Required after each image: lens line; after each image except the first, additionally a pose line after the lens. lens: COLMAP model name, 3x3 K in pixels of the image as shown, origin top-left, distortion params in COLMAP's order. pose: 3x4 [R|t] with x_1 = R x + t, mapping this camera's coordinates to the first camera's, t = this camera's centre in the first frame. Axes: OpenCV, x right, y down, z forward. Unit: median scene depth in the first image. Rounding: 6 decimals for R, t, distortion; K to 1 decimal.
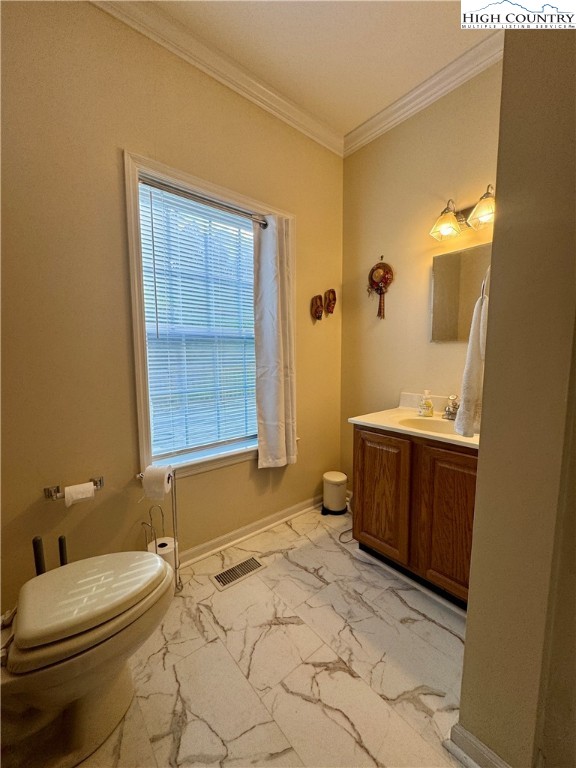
lens RADIAL K [[307.6, 0, 288.0], [0, 307.6, 384.0], [0, 0, 1]] dist [-0.002783, -0.000171]
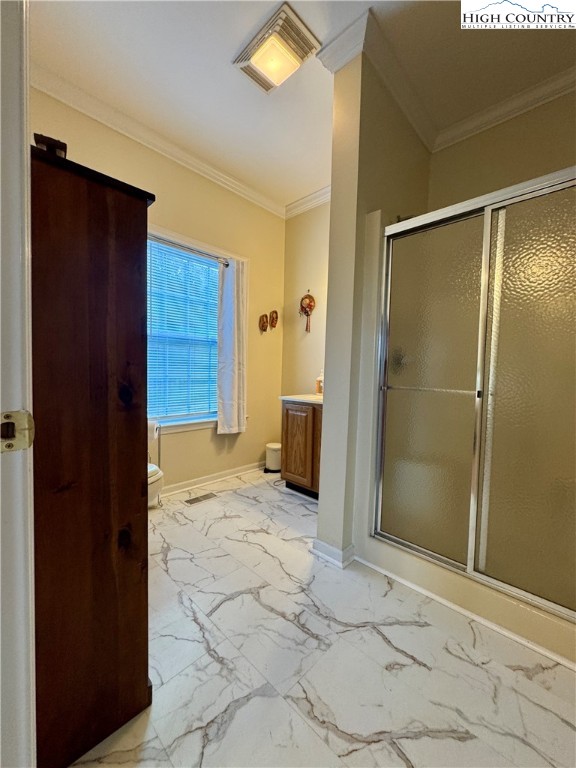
lens RADIAL K [[307.6, 0, 288.0], [0, 307.6, 384.0], [0, 0, 1]] dist [-0.002783, -0.000171]
pose [[0.993522, 0.025519, 0.110738, 0.063019], [-0.020466, 0.998707, -0.046531, 0.104564], [-0.111782, 0.043963, 0.992760, -0.443323]]
